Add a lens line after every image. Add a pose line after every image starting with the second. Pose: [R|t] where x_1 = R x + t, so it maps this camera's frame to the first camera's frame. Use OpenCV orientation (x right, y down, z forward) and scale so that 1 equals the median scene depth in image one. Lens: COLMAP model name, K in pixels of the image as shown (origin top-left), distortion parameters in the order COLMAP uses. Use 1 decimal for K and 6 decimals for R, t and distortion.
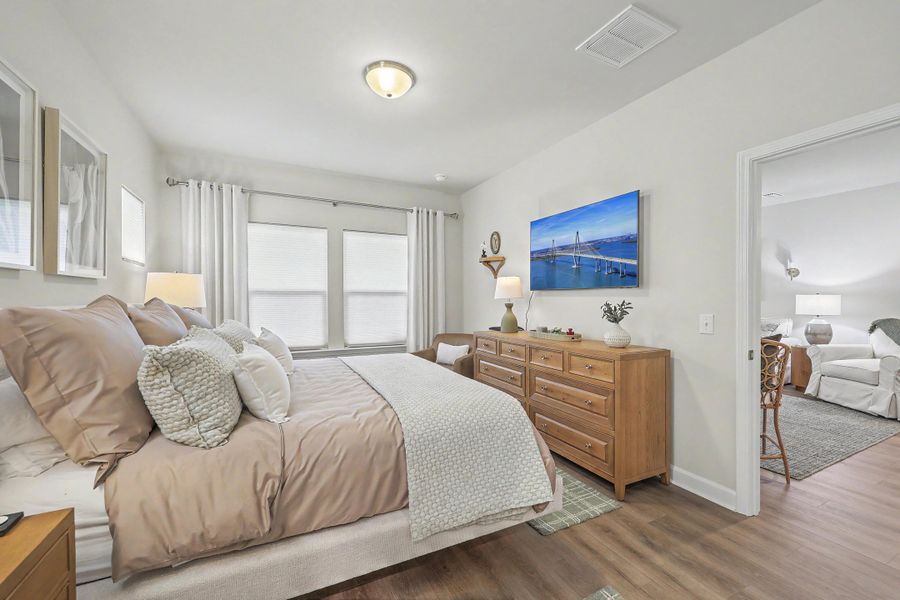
lens RADIAL K [[367.4, 0, 453.9], [0, 367.4, 301.6], [0, 0, 1]] dist [-0.000935, -0.000230]
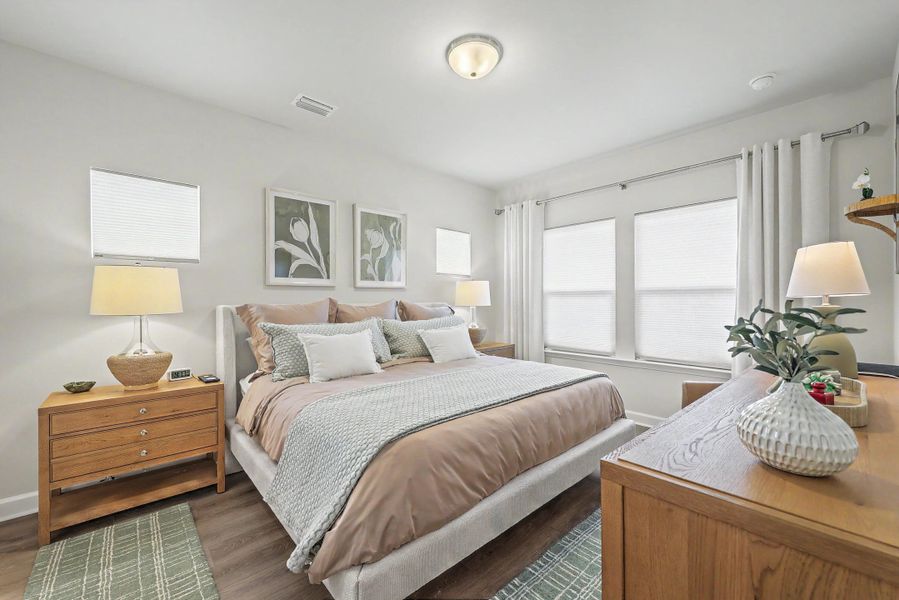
lens RADIAL K [[365.2, 0, 448.8], [0, 365.2, 299.0], [0, 0, 1]] dist [0.000302, -0.000086]
pose [[0.273950, -0.005439, -0.961729, 0.371636], [0.003090, 0.999984, -0.004775, -0.004943], [0.961739, -0.001663, 0.273962, 0.390061]]
